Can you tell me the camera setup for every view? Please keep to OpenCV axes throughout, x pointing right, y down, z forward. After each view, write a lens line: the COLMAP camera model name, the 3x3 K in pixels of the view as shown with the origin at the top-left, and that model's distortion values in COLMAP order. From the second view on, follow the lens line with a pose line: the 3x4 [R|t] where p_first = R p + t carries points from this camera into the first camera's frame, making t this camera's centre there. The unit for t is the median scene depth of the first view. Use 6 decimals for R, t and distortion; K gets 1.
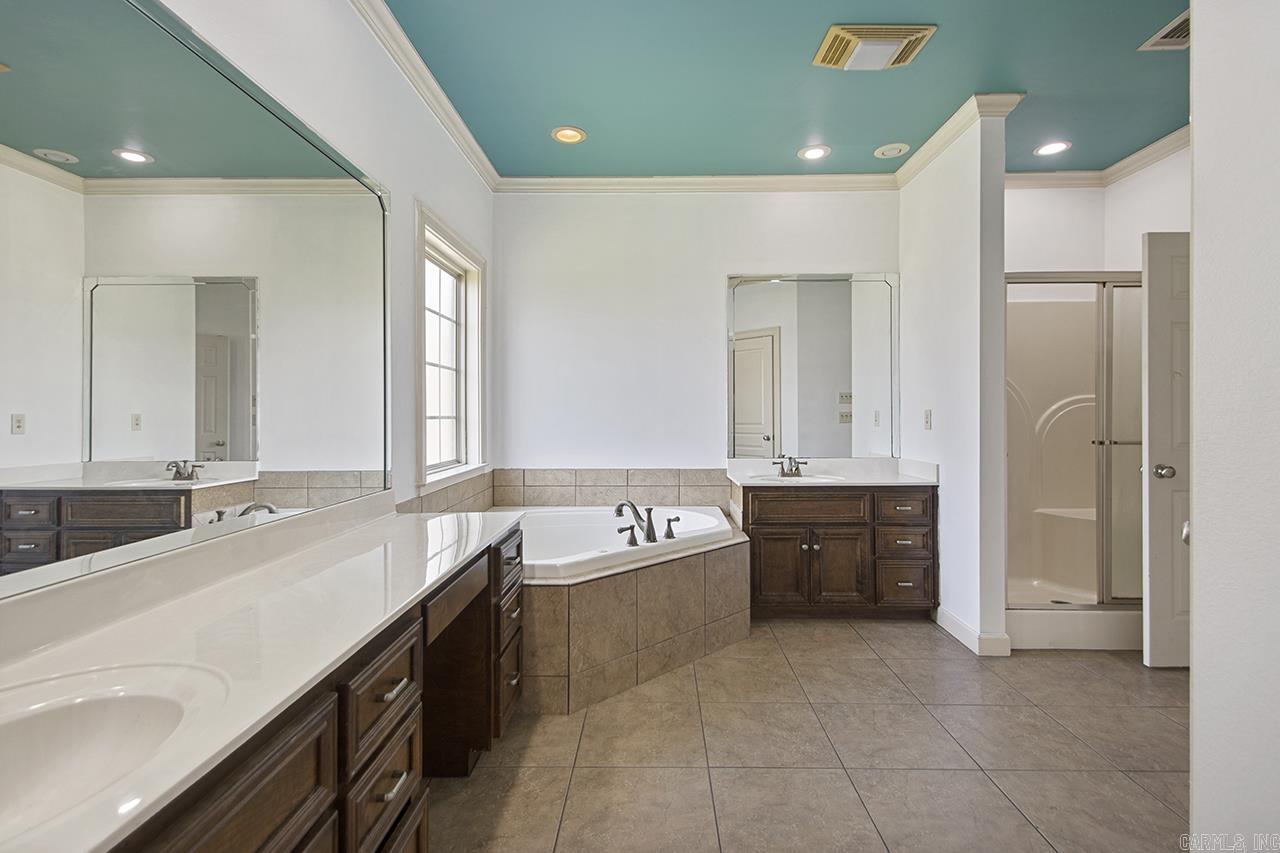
lens RADIAL K [[594.6, 0, 649.3], [0, 594.6, 422.5], [0, 0, 1]] dist [0.036582, -0.016951]
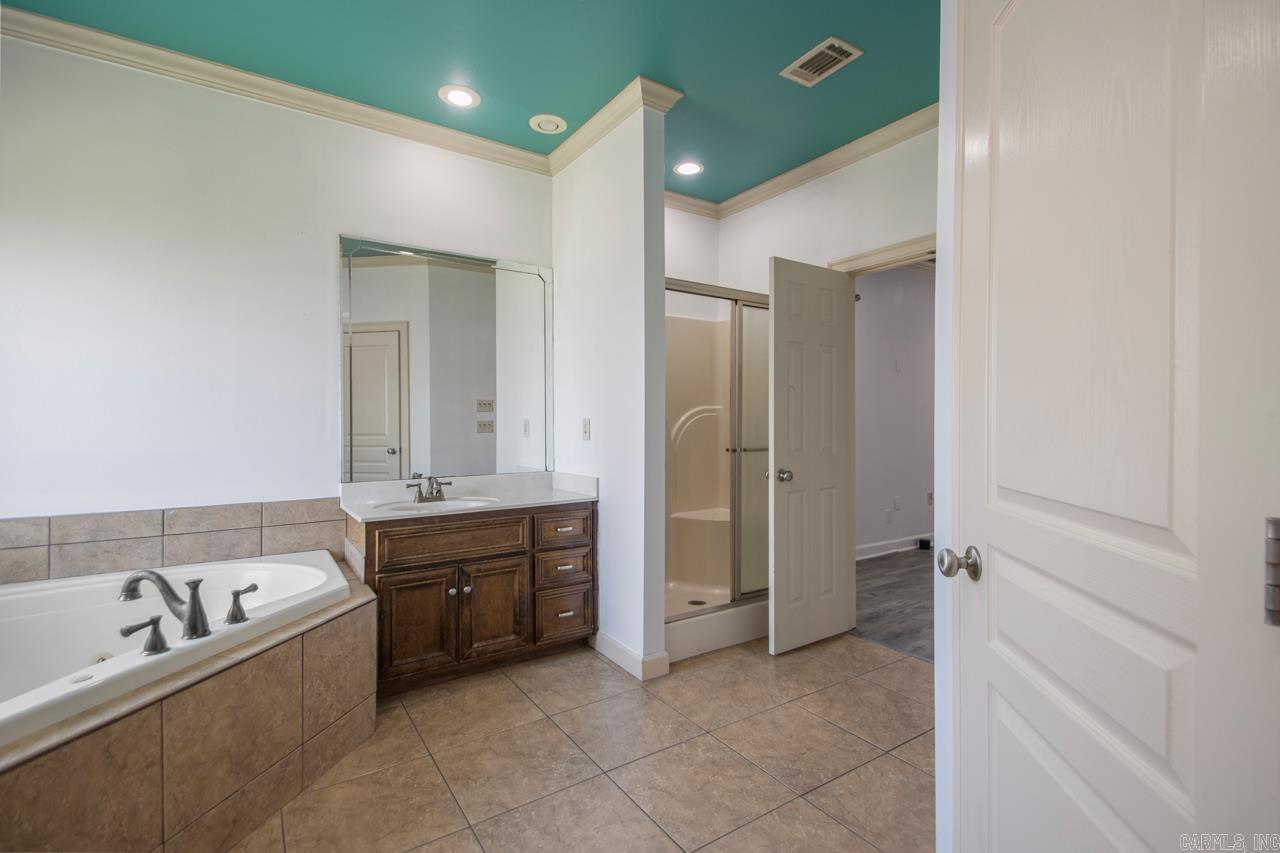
lens RADIAL K [[590.3, 0, 651.4], [0, 590.3, 425.4], [0, 0, 1]] dist [0.040943, -0.021683]
pose [[0.816753, -0.001034, 0.576986, 0.022703], [0.006923, 0.999944, -0.008008, -0.003075], [-0.576946, 0.010535, 0.816714, 0.205167]]
